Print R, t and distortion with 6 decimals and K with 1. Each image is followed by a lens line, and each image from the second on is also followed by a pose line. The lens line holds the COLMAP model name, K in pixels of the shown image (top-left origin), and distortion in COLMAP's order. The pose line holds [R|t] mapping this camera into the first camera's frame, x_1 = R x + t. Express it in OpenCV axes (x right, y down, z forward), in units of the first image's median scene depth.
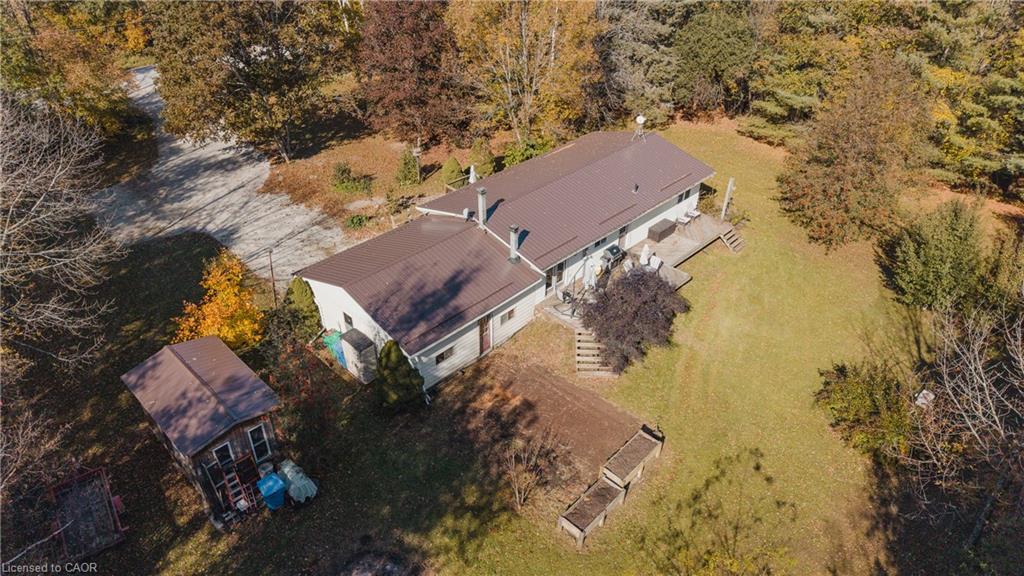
lens RADIAL K [[695.0, 0, 518.1], [0, 695.0, 287.8], [0, 0, 1]] dist [0.022294, -0.027311]
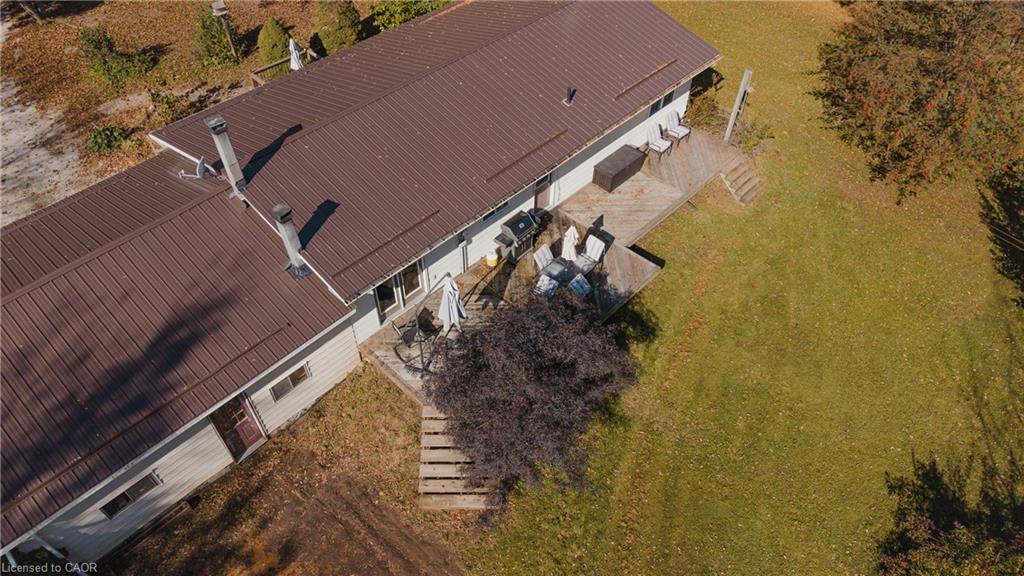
lens RADIAL K [[695.0, 0, 510.4], [0, 695.0, 287.9], [0, 0, 1]] dist [0.022294, -0.027311]
pose [[0.999978, 0.002864, -0.005957, 0.127784], [-0.001384, 0.971977, 0.235070, -0.126629], [0.006464, -0.235057, 0.971960, 0.443599]]
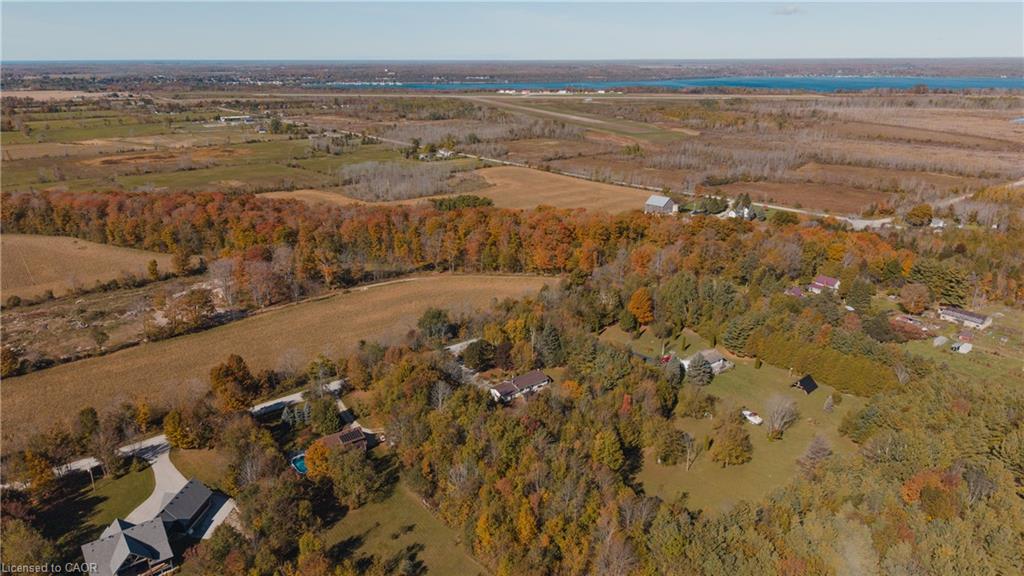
lens RADIAL K [[695.0, 0, 511.5], [0, 695.0, 287.9], [0, 0, 1]] dist [0.022294, -0.027311]
pose [[0.991872, 0.023039, -0.125138, 0.781641], [-0.054562, 0.965476, -0.254715, 0.756301], [0.114949, 0.259472, 0.958885, -5.949174]]
